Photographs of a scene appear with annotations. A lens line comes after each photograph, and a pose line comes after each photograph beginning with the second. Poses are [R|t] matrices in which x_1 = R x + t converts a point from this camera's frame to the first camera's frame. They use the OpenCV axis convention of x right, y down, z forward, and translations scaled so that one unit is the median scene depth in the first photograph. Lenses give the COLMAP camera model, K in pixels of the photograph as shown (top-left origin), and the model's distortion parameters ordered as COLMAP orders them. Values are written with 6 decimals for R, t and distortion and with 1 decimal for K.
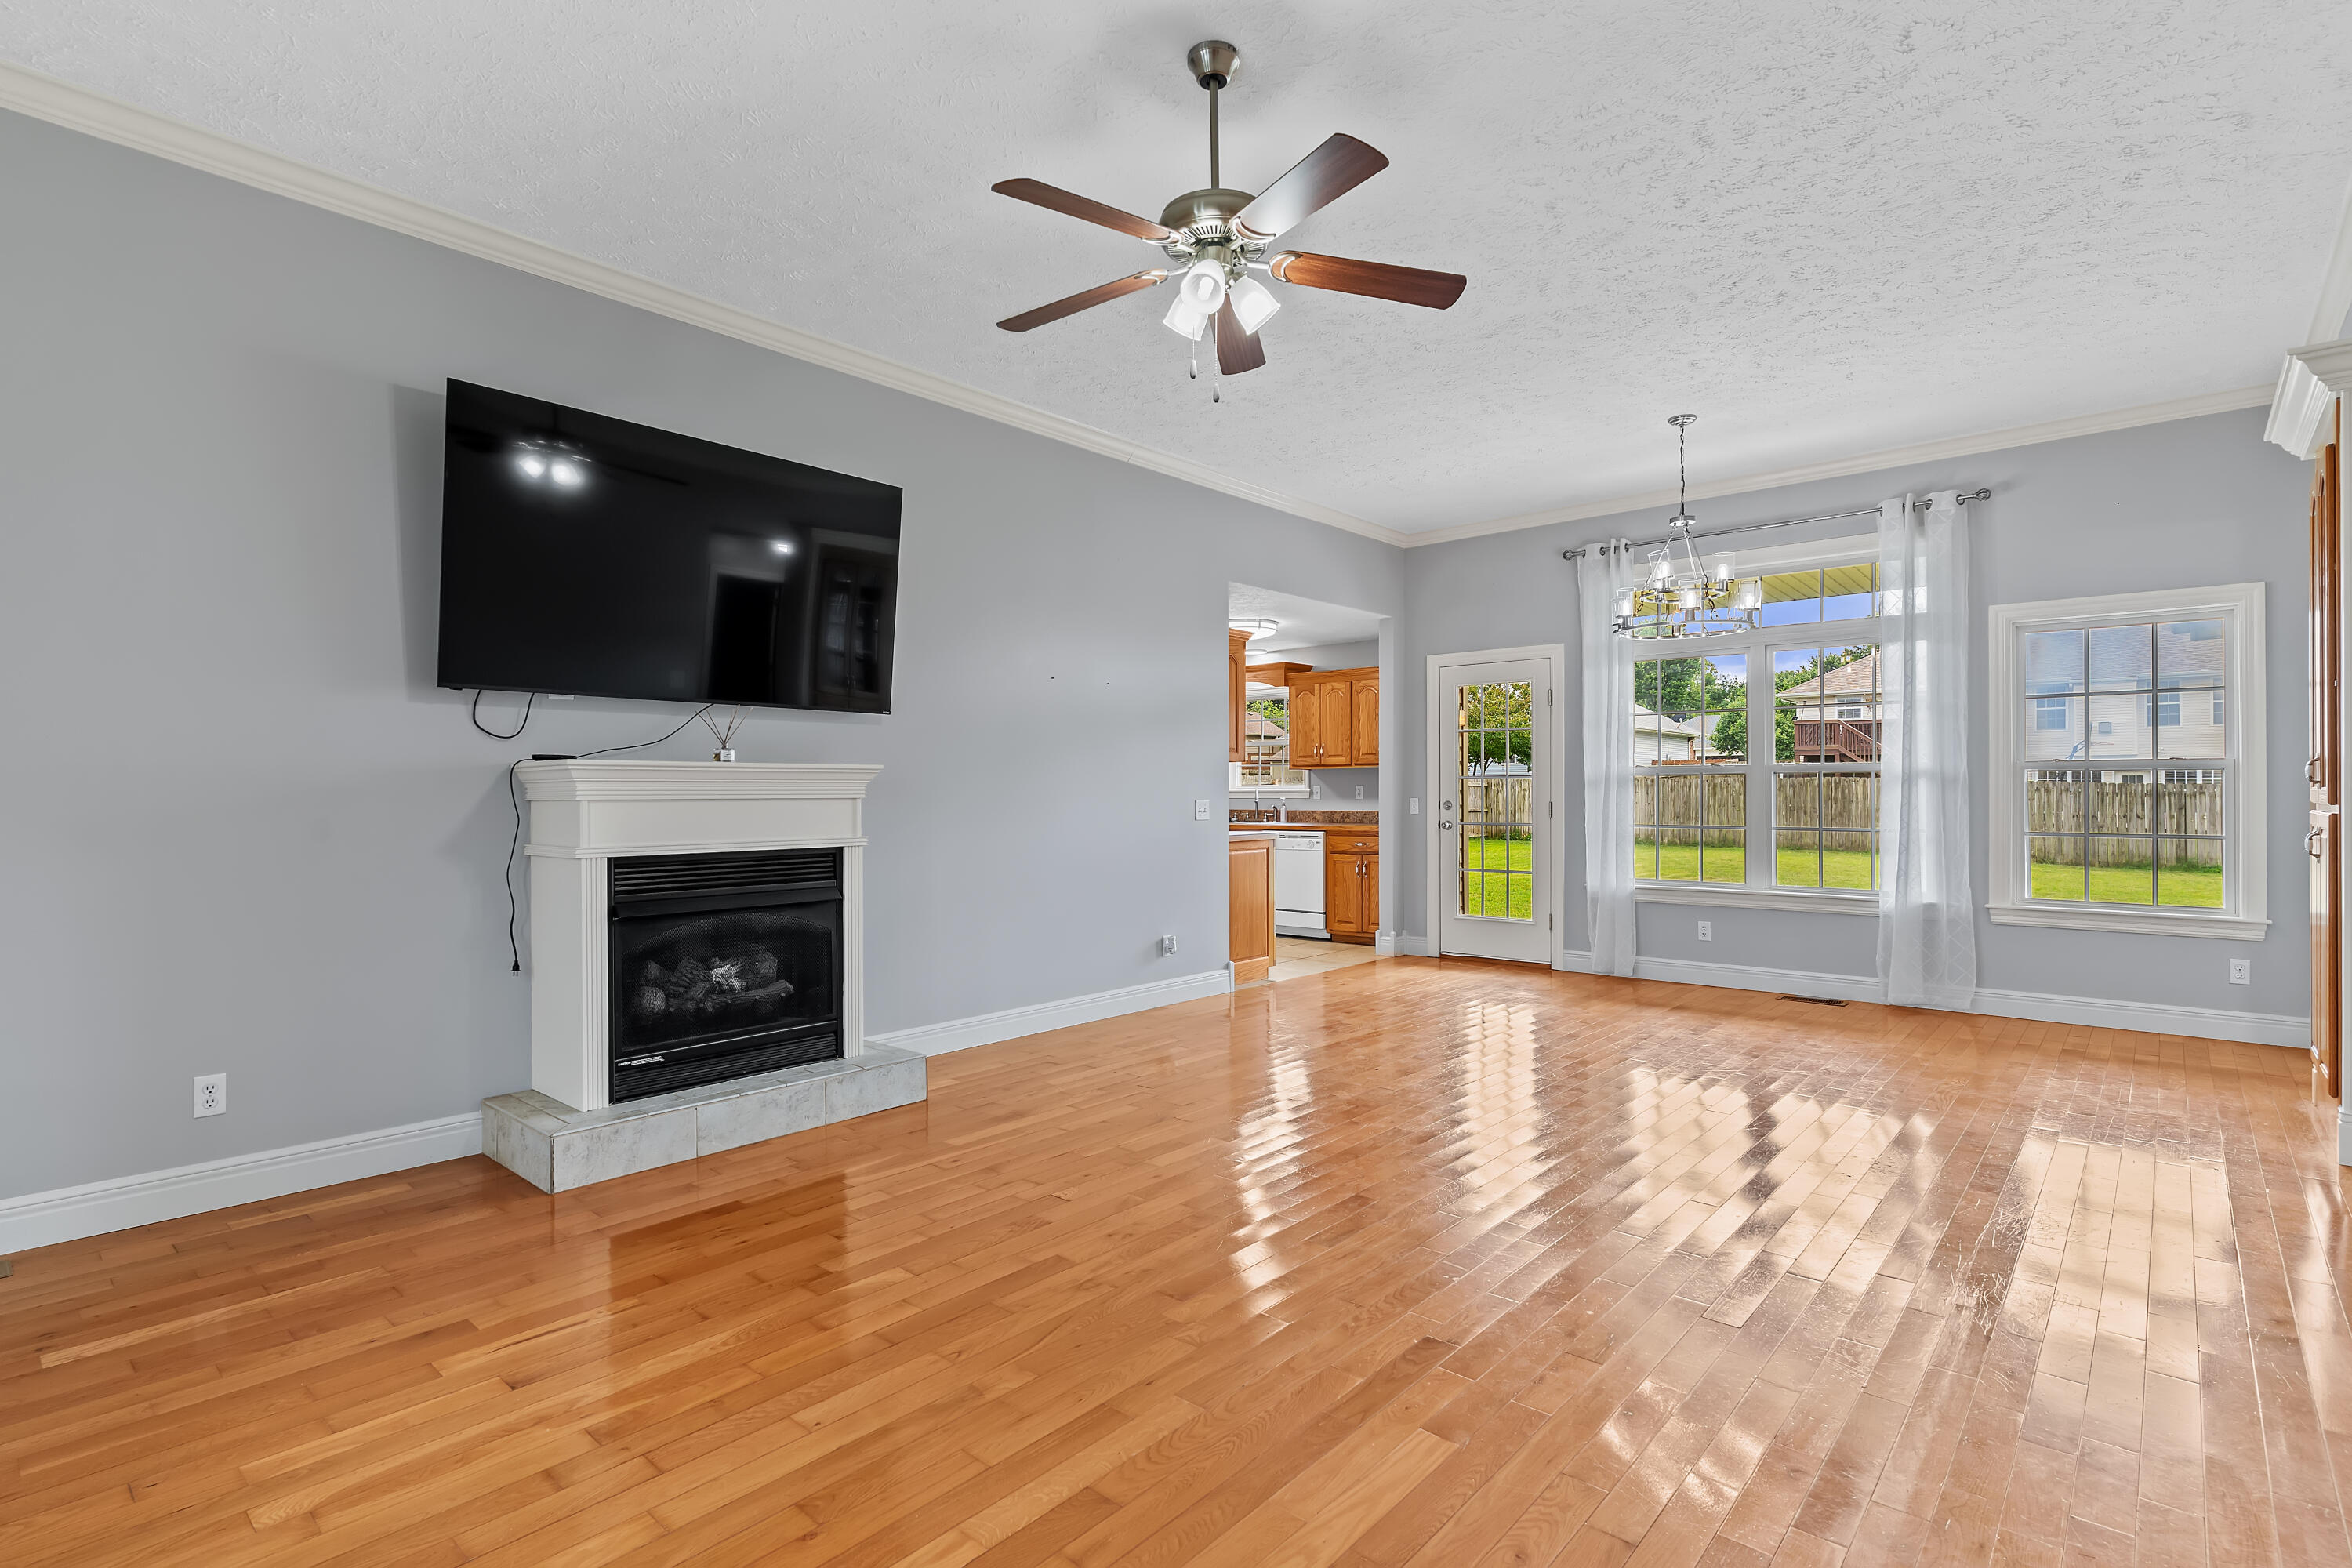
lens RADIAL K [[1139.4, 0, 1151.5], [0, 1139.4, 775.7], [0, 0, 1]] dist [0.004235, -0.003920]
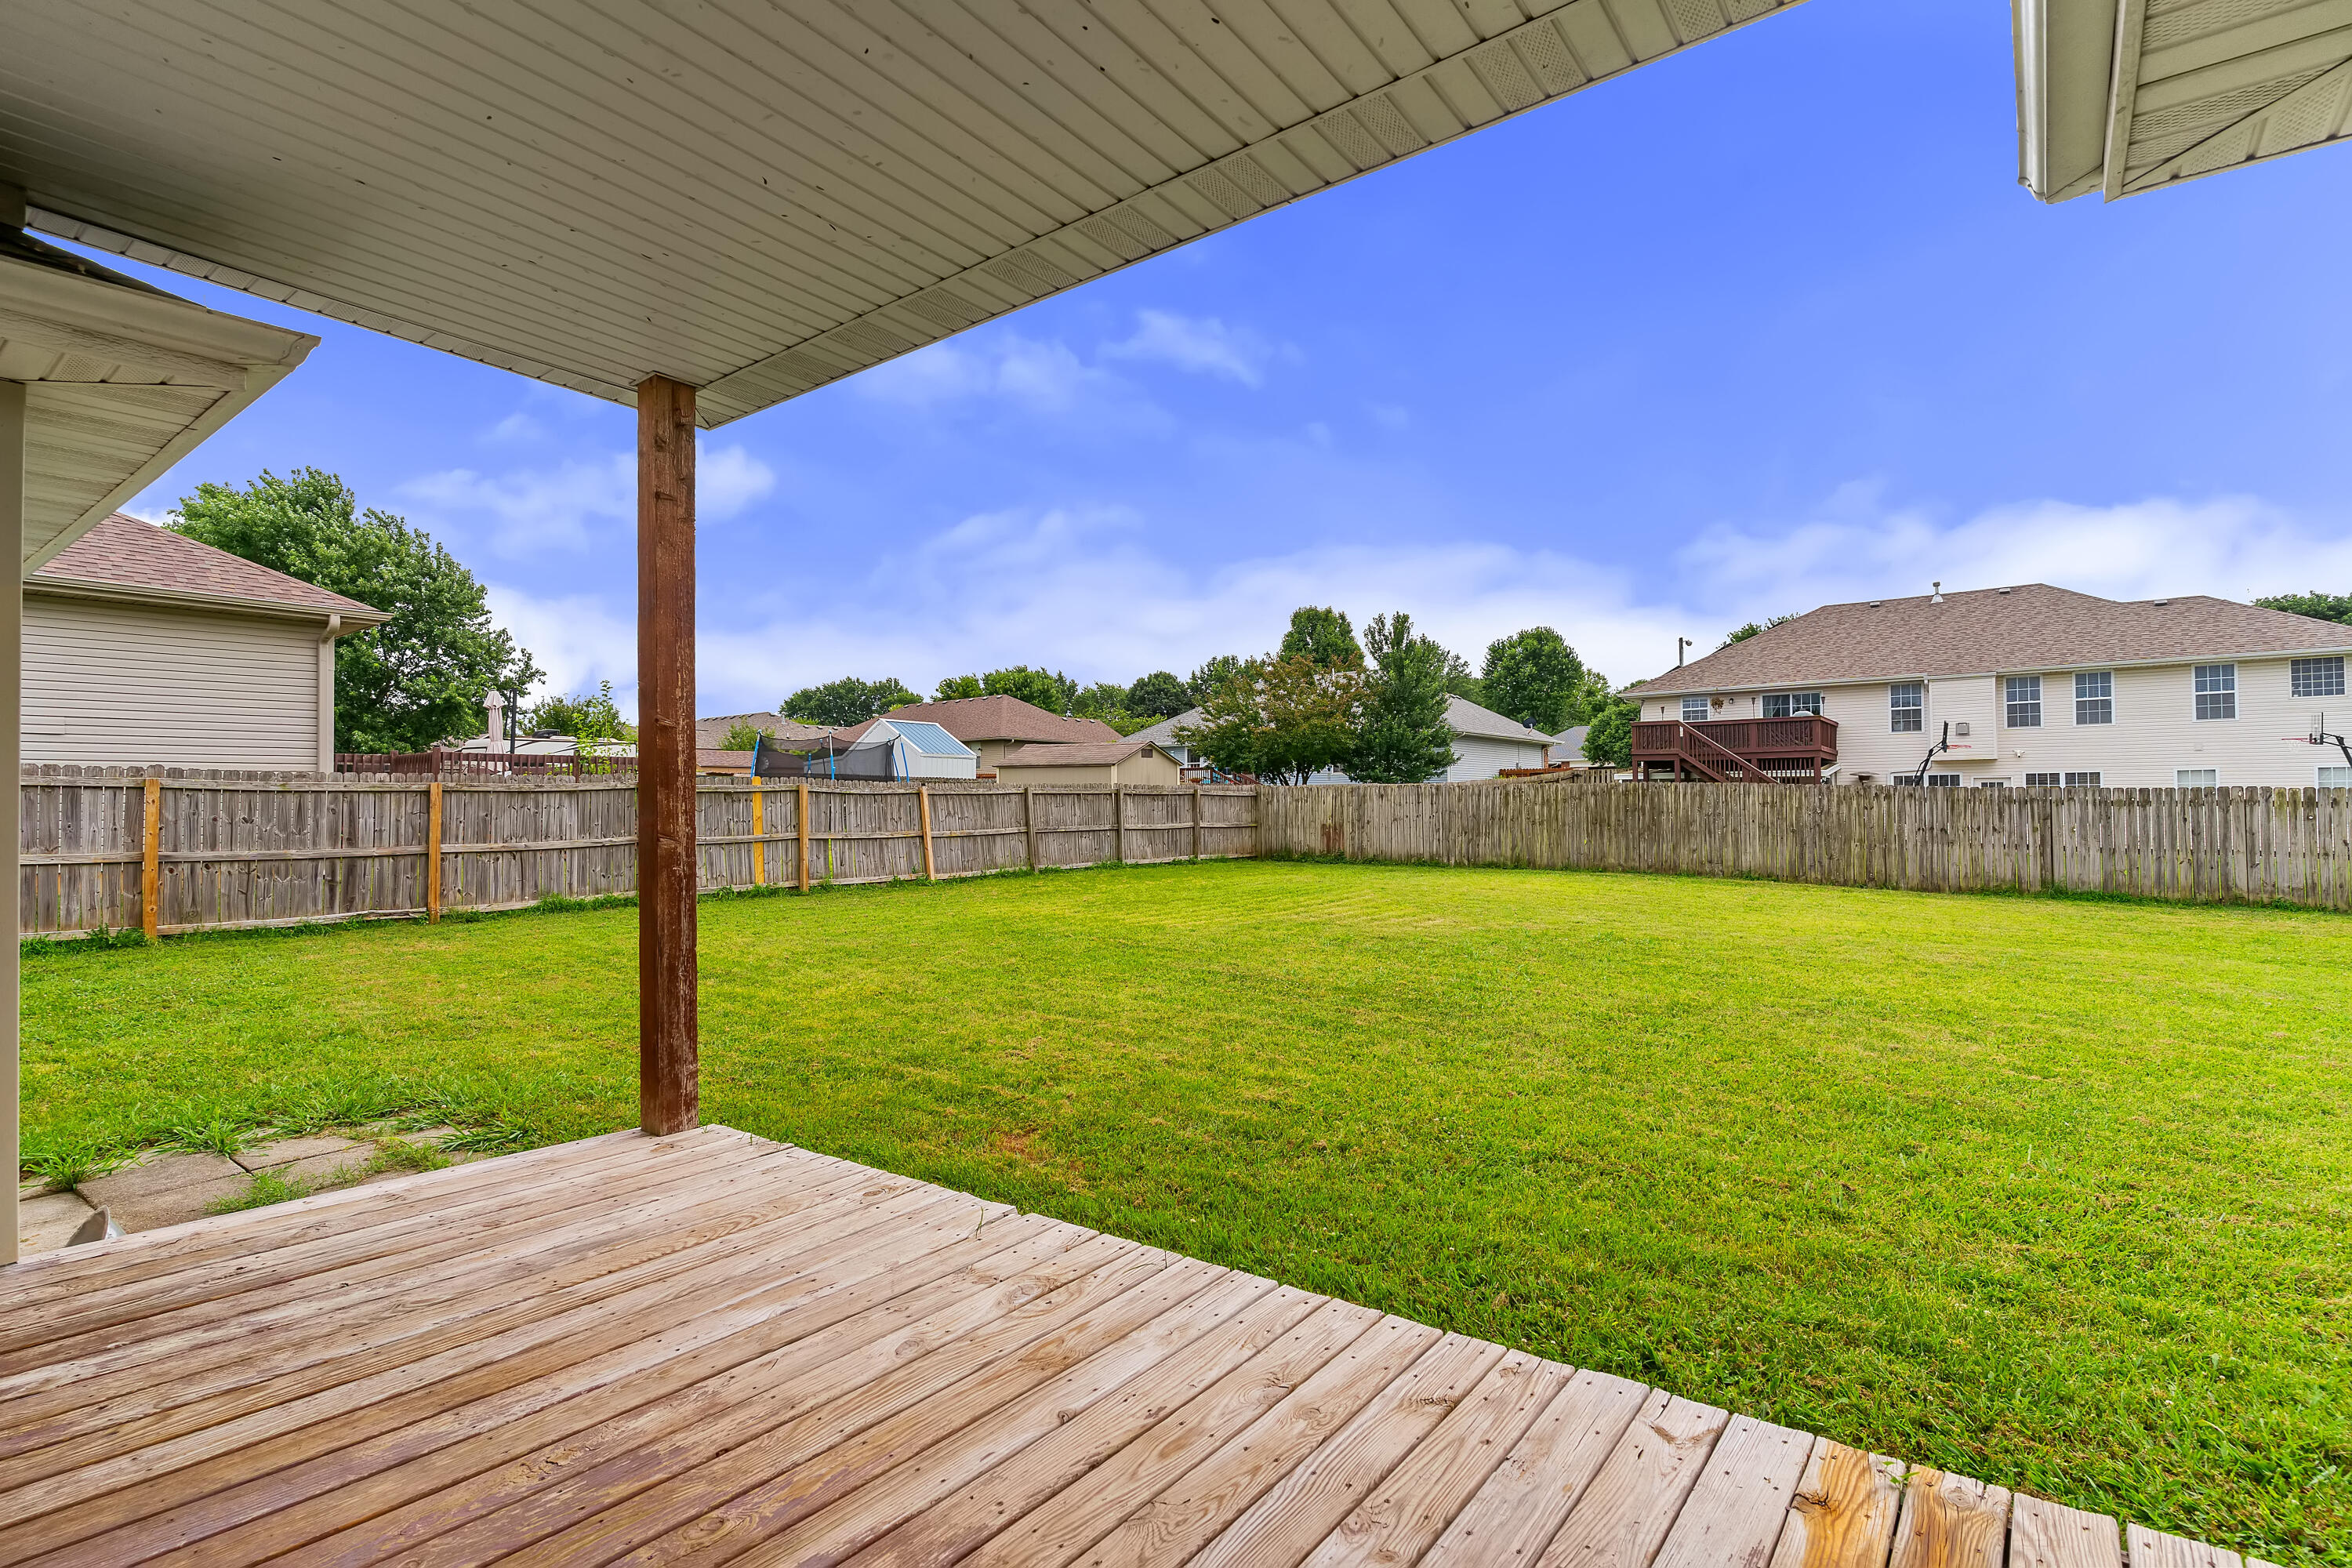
lens RADIAL K [[1139.4, 0, 1177.3], [0, 1139.4, 770.7], [0, 0, 1]] dist [0.004235, -0.003920]
pose [[0.996273, -0.001487, 0.086243, 0.187561], [0.003123, 0.999818, -0.018834, 0.006885], [-0.086200, 0.019033, 0.996096, 0.210387]]
